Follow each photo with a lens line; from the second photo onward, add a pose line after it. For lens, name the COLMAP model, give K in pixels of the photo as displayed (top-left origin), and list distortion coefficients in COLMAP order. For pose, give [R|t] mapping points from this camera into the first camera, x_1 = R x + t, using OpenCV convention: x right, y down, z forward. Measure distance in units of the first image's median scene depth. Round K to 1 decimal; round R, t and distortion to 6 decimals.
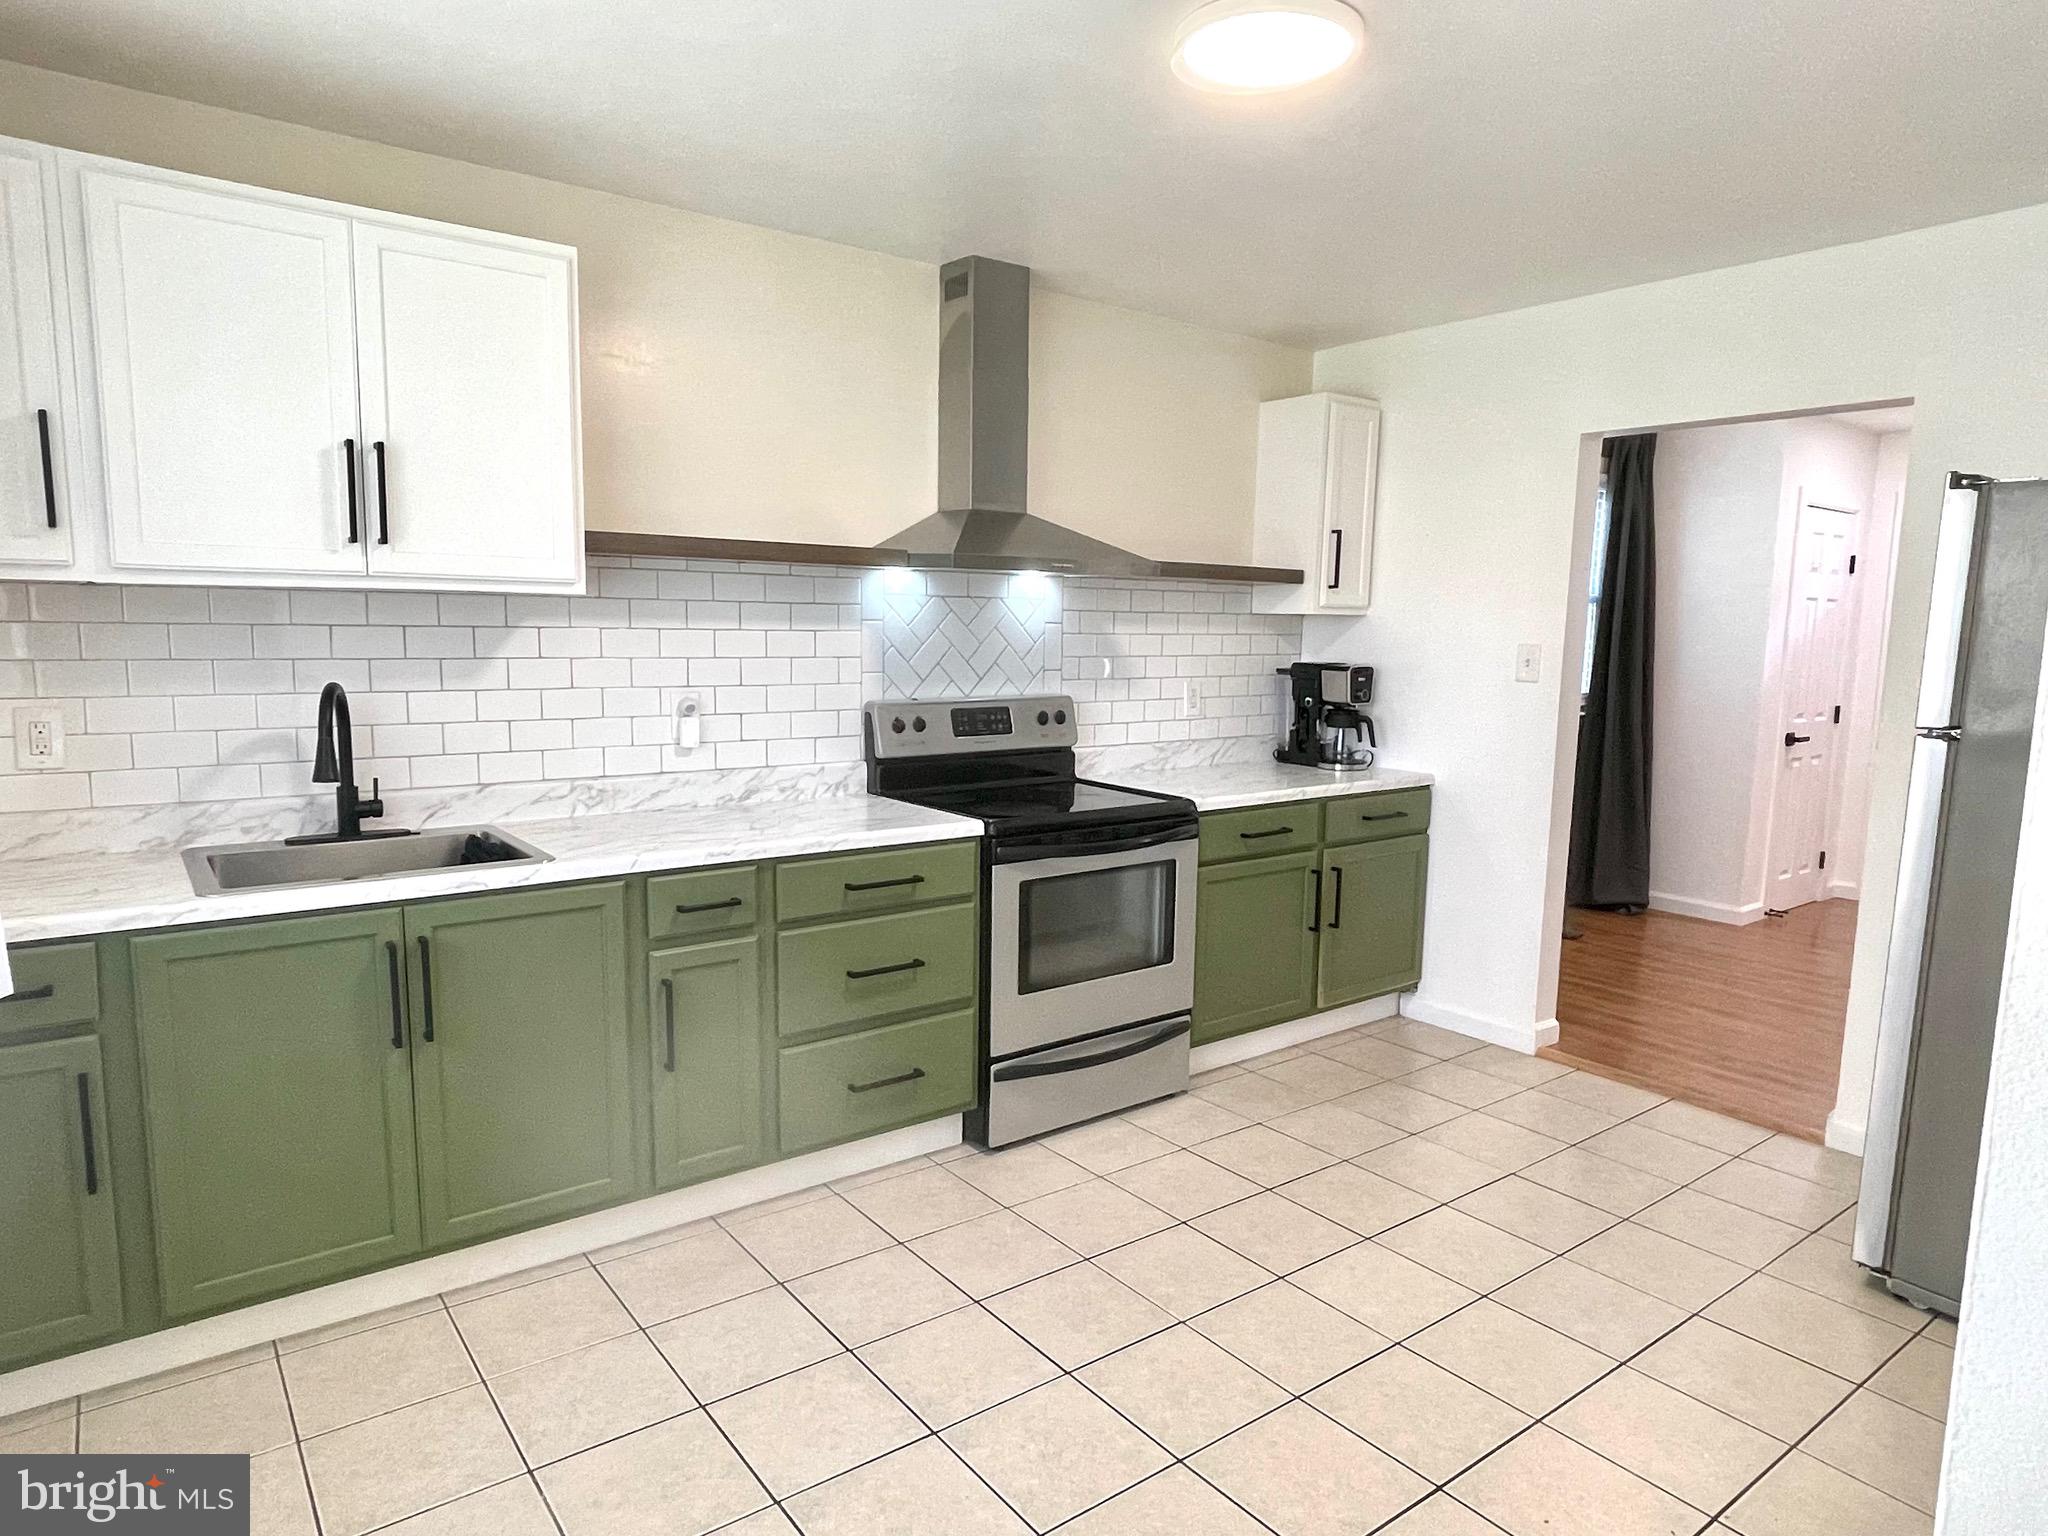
lens RADIAL K [[1202.8, 0, 1018.3], [0, 1202.8, 774.7], [0, 0, 1]] dist [0.007167, 0.000496]
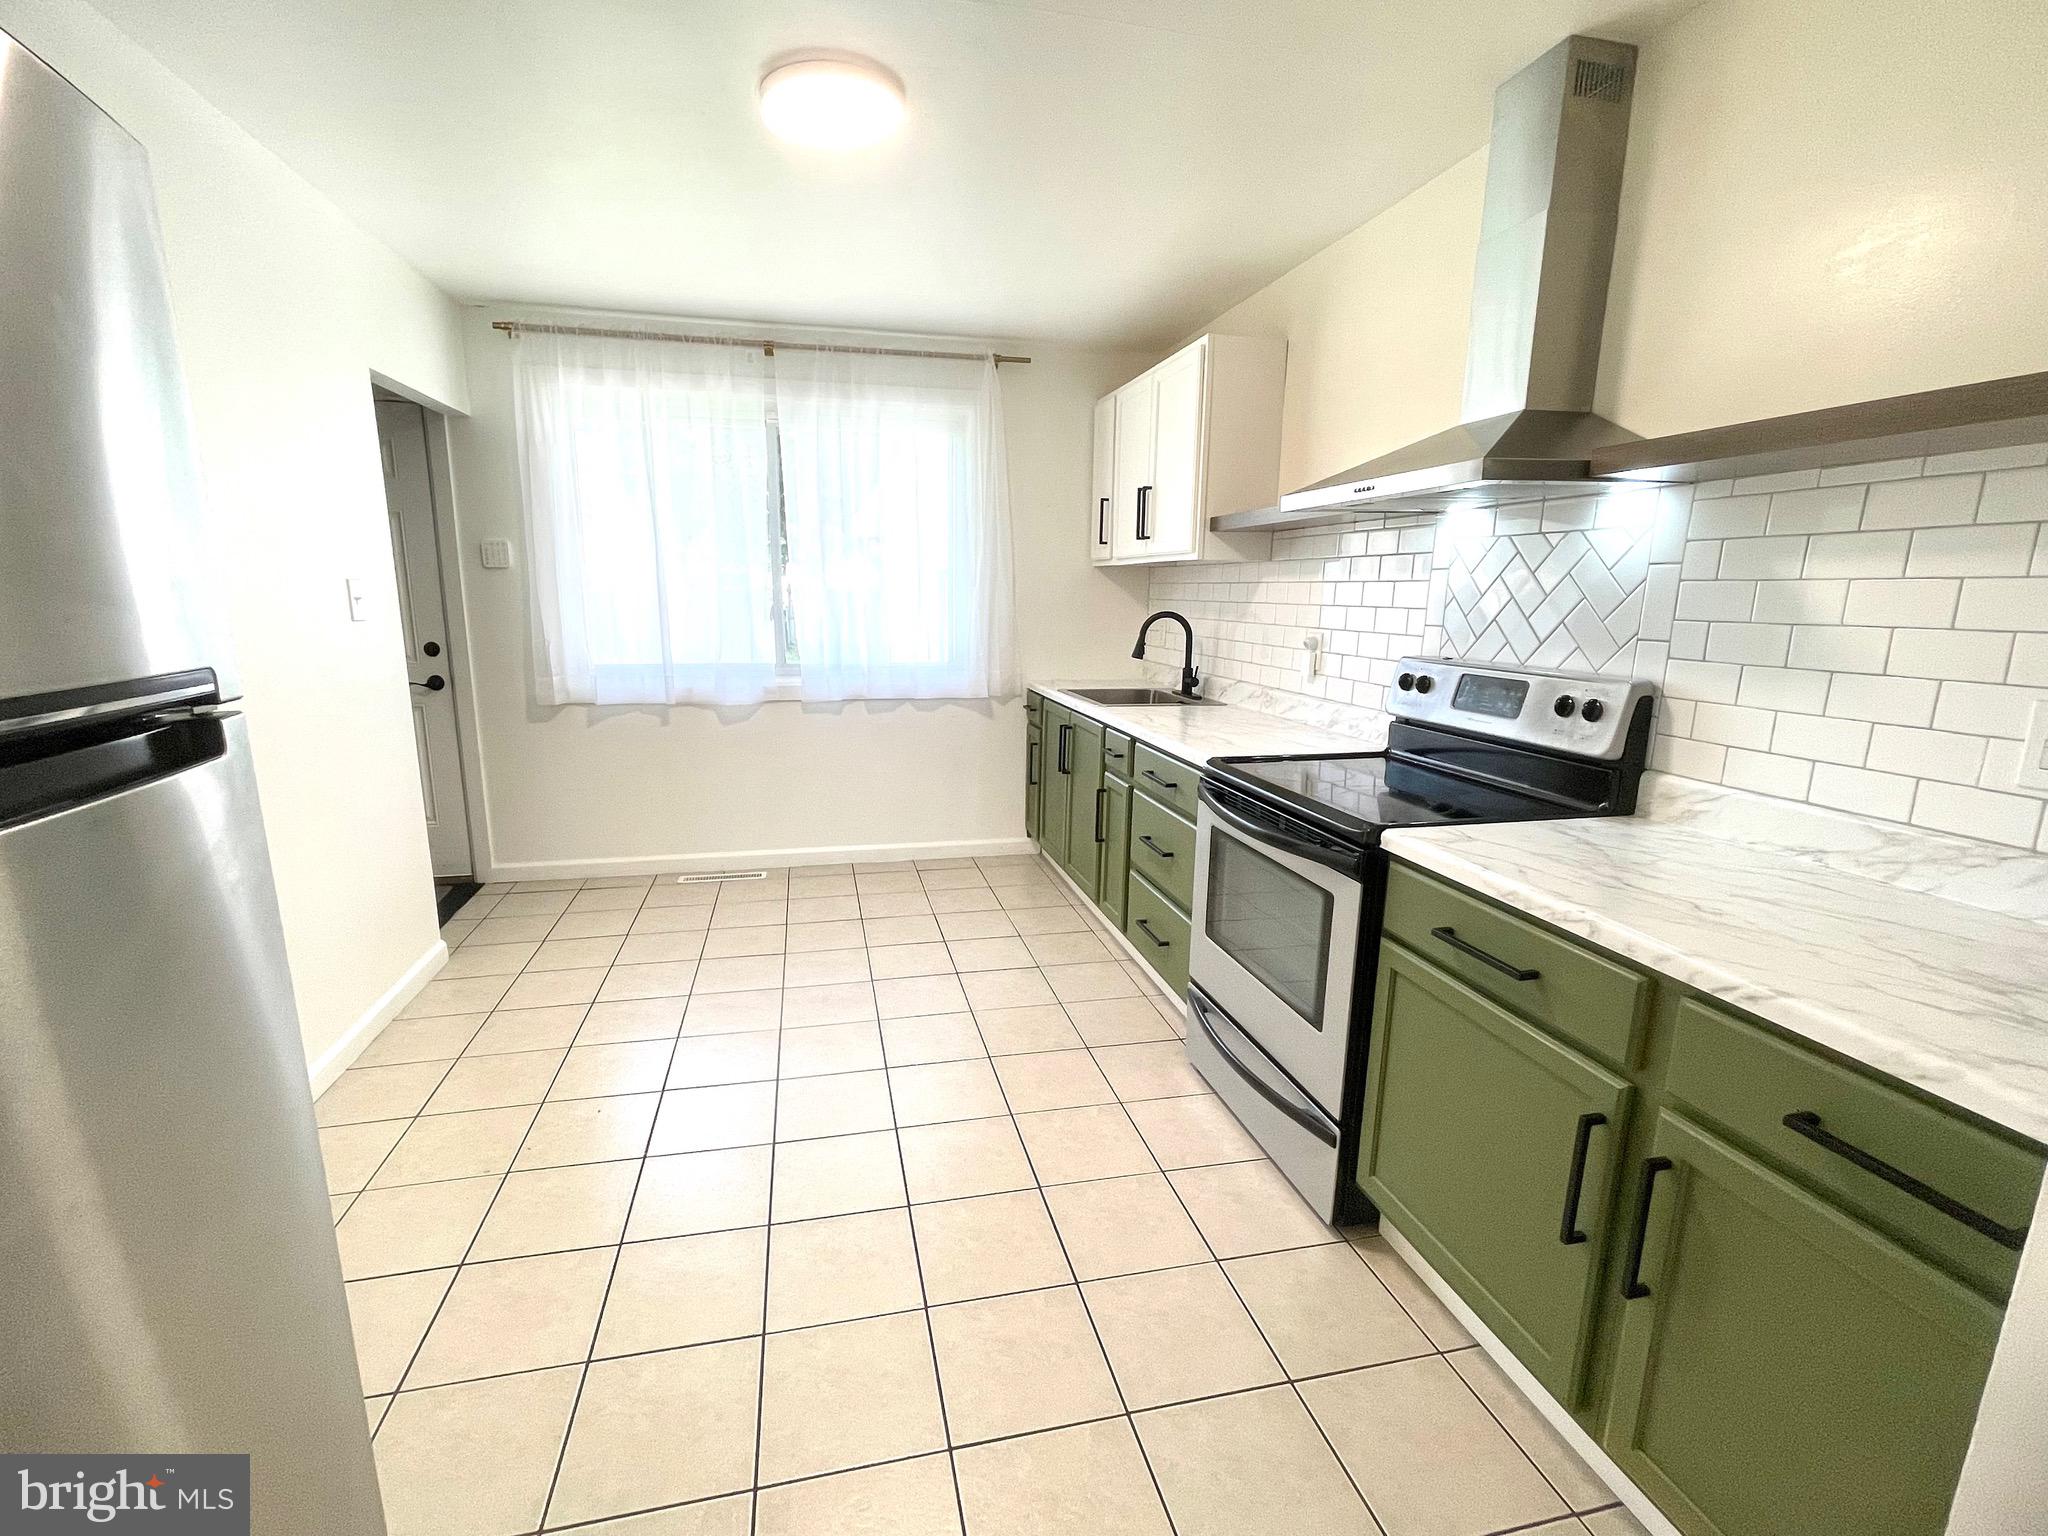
lens RADIAL K [[909.2, 0, 1011.8], [0, 909.2, 774.2], [0, 0, 1]] dist [-0.013350, -0.000093]
pose [[-0.406873, 0.160793, -0.899222, 0.660366], [-0.133037, 0.963461, 0.232475, -0.094056], [0.903745, 0.214218, -0.370615, 0.989520]]
